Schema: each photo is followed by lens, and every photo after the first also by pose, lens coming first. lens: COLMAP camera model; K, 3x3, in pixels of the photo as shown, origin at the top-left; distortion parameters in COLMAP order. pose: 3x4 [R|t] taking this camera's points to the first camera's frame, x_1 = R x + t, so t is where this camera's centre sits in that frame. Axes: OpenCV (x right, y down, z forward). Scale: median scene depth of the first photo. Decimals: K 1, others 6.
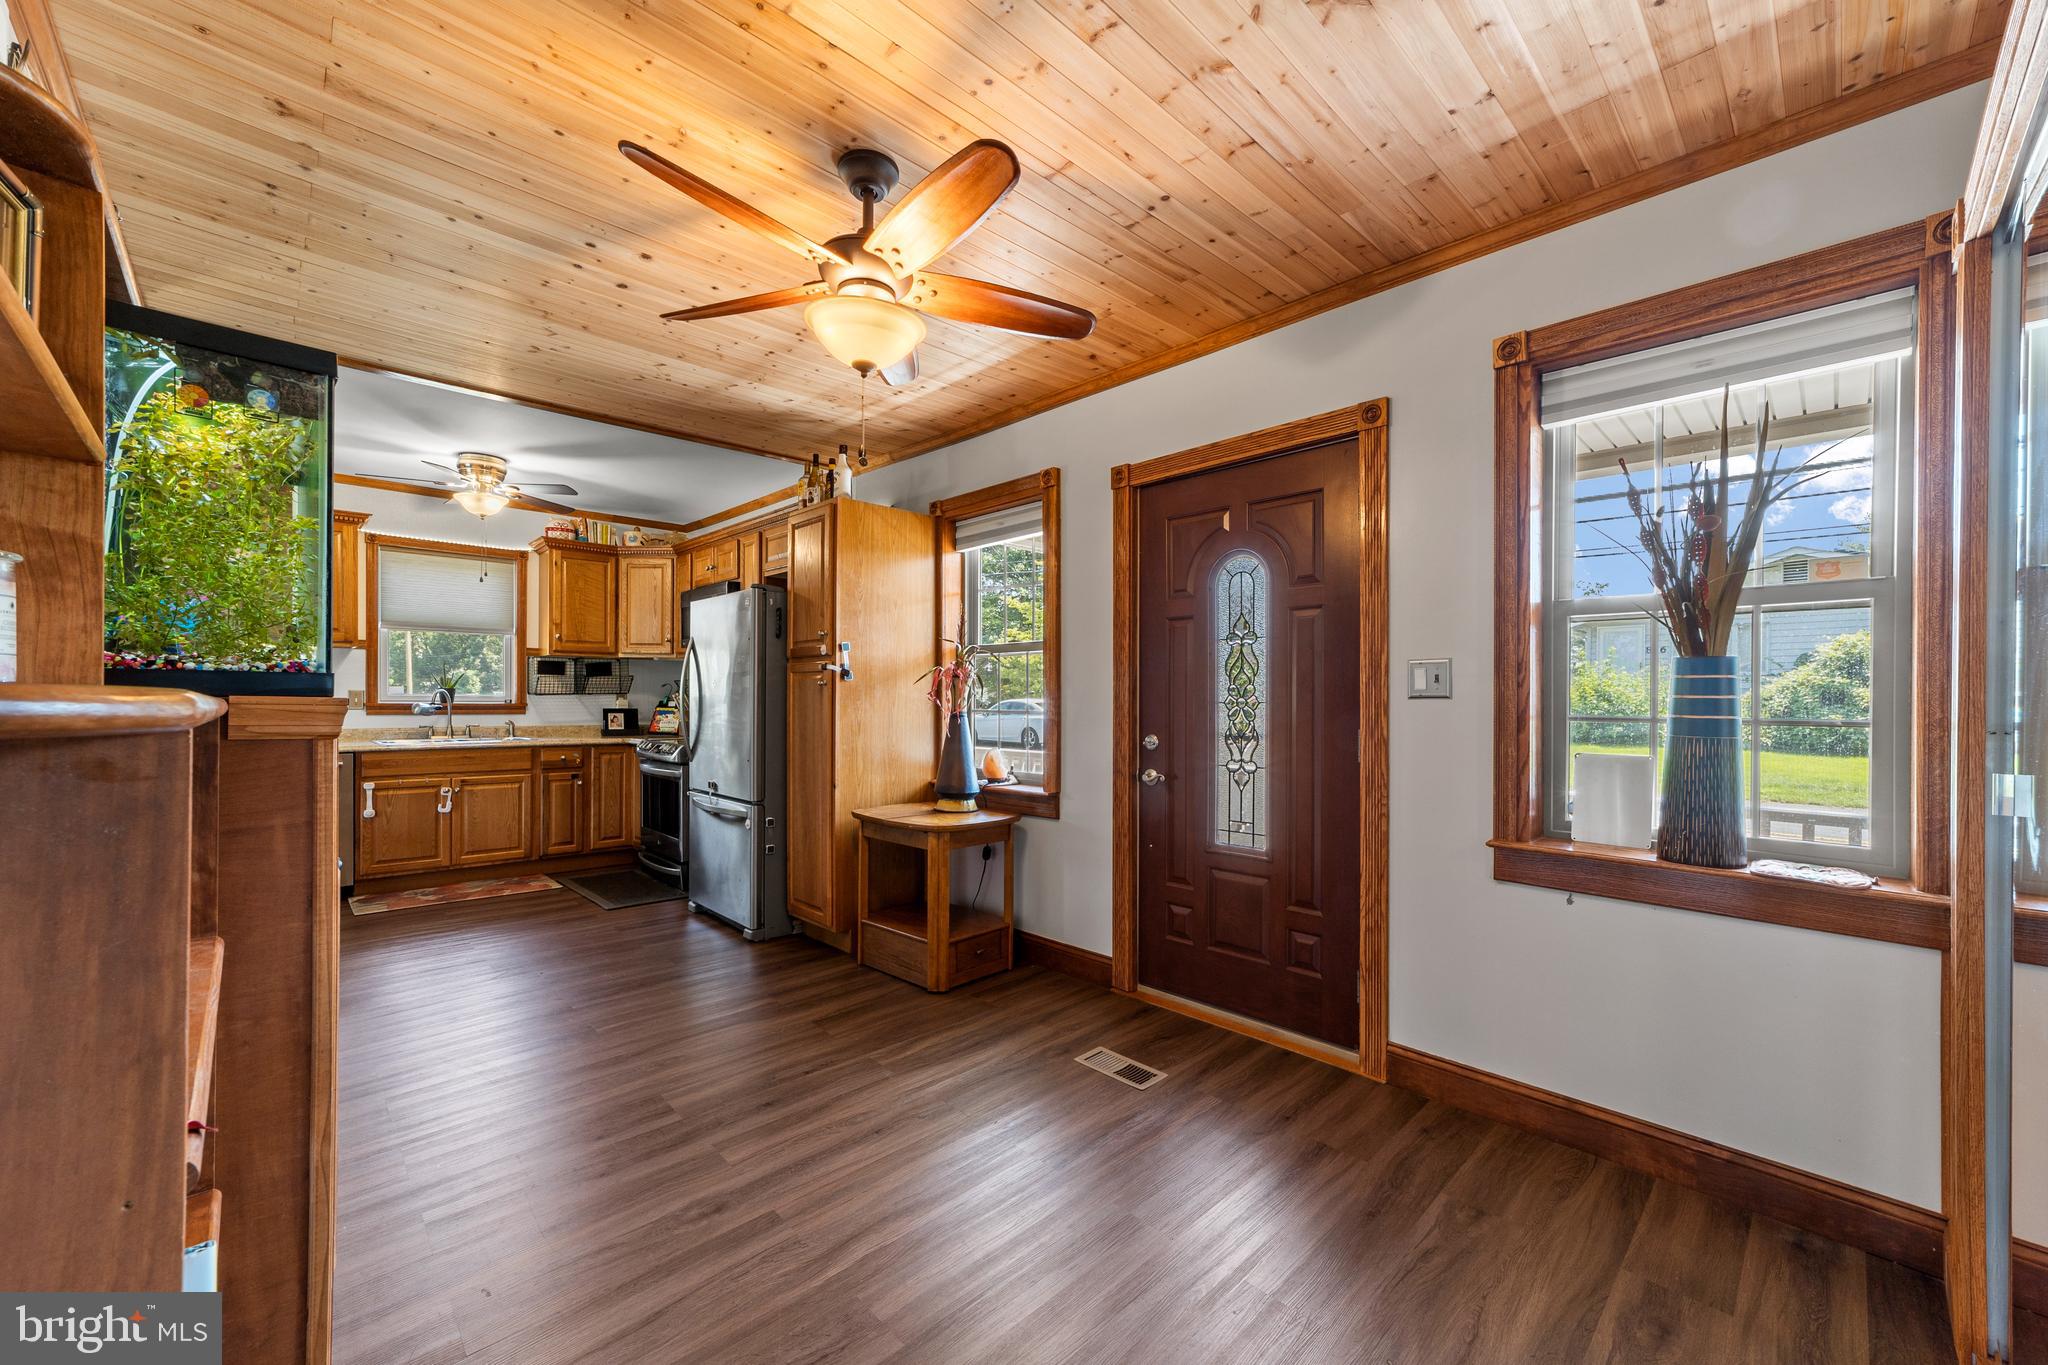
lens RADIAL K [[794.3, 0, 1036.3], [0, 794.3, 697.6], [0, 0, 1]] dist [-0.015851, 0.003337]
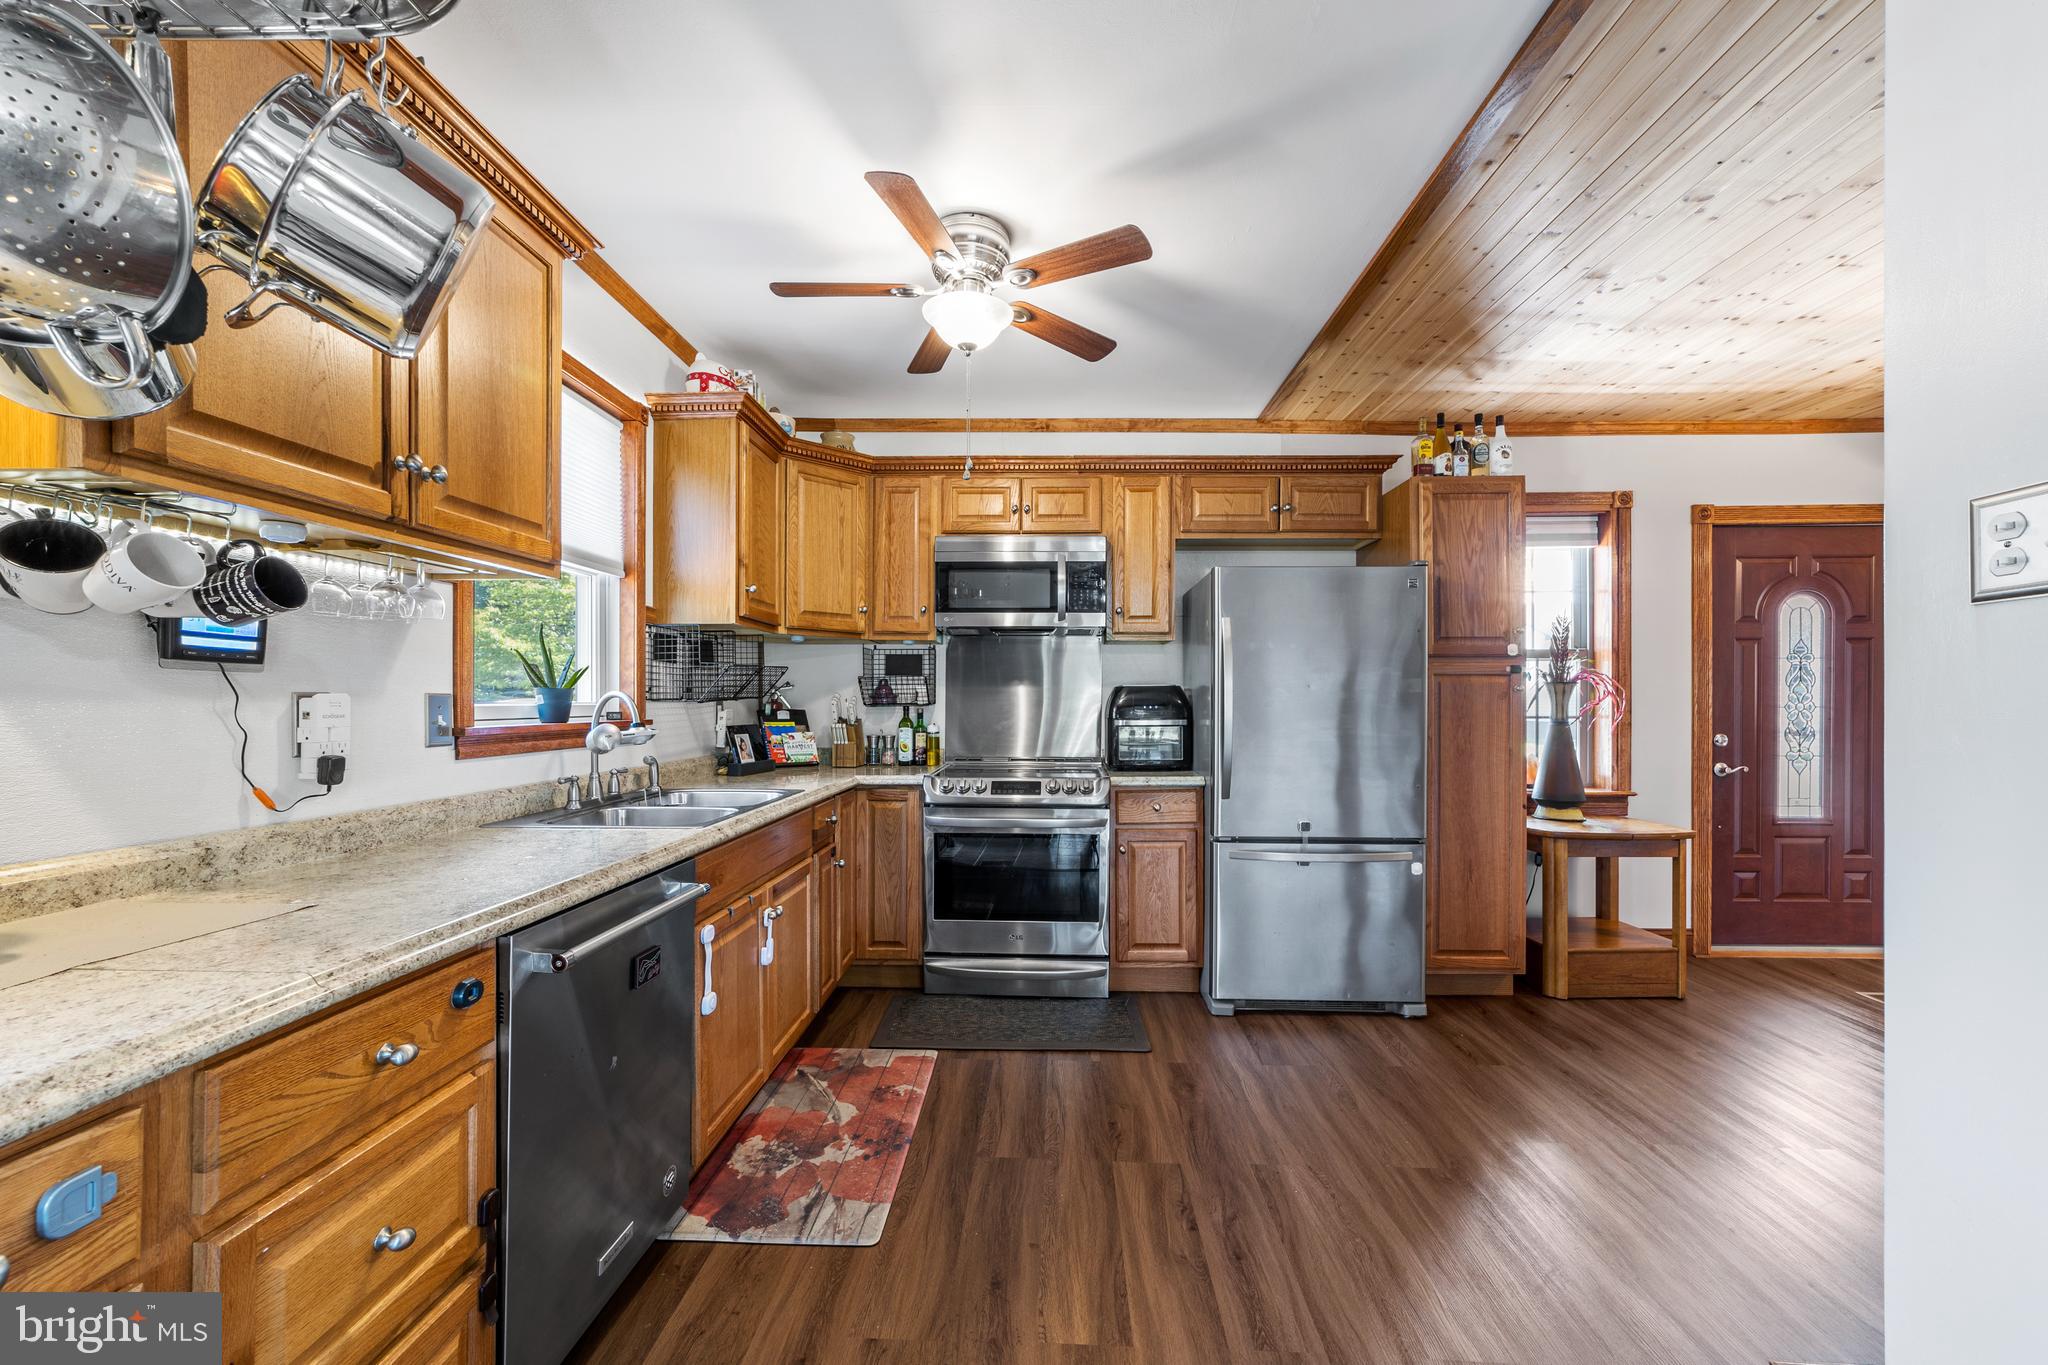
lens RADIAL K [[794.3, 0, 1007.2], [0, 794.3, 699.6], [0, 0, 1]] dist [-0.015851, 0.003337]
pose [[0.729329, -0.002999, 0.684156, -0.874826], [0.000815, 0.999993, 0.003515, -0.006545], [-0.684163, -0.002006, 0.729327, 0.522677]]
